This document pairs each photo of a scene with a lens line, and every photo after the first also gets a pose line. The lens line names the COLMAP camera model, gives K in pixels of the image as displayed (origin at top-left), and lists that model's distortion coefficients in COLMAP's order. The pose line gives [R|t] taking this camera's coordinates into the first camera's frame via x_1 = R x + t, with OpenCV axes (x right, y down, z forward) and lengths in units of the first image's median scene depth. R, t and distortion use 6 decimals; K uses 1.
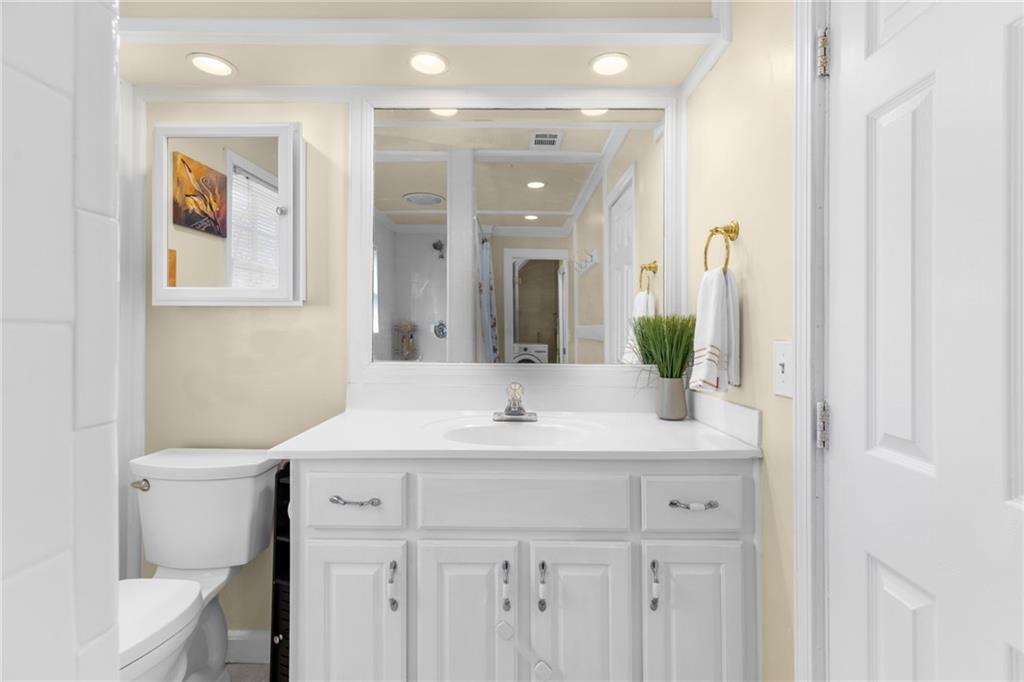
lens RADIAL K [[463.3, 0, 512.2], [0, 463.3, 330.8], [0, 0, 1]] dist [0.005357, 0.000410]
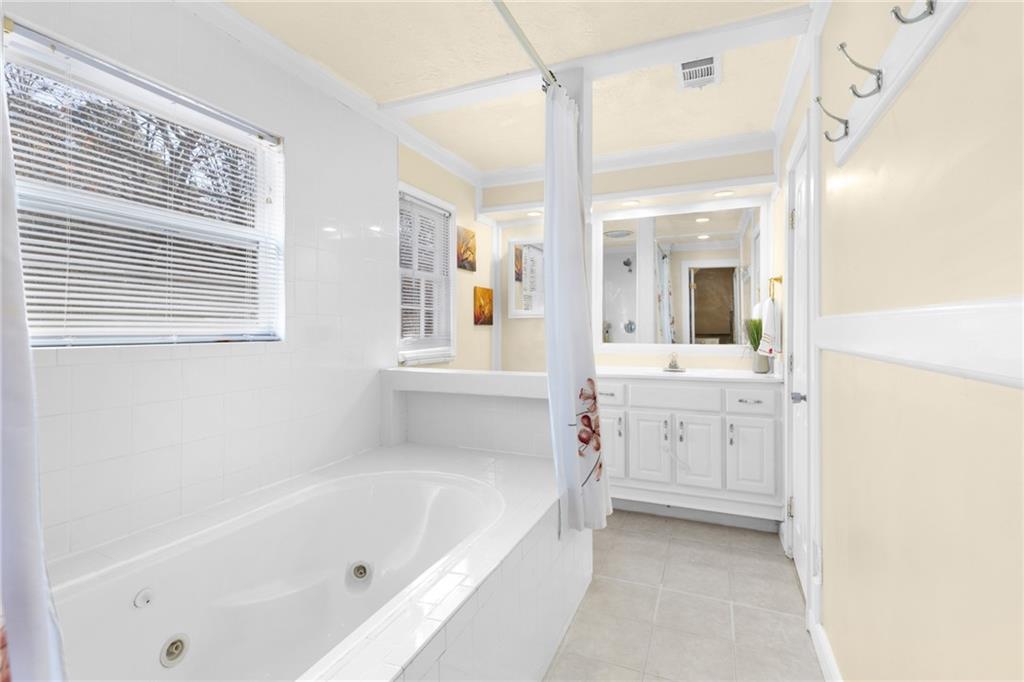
lens RADIAL K [[463.3, 0, 512.2], [0, 463.3, 330.8], [0, 0, 1]] dist [0.005357, 0.000410]
pose [[0.925047, -0.003110, -0.379841, 0.167175], [0.005715, 0.999967, 0.005733, -0.001242], [0.379811, -0.007474, 0.925034, -1.571468]]
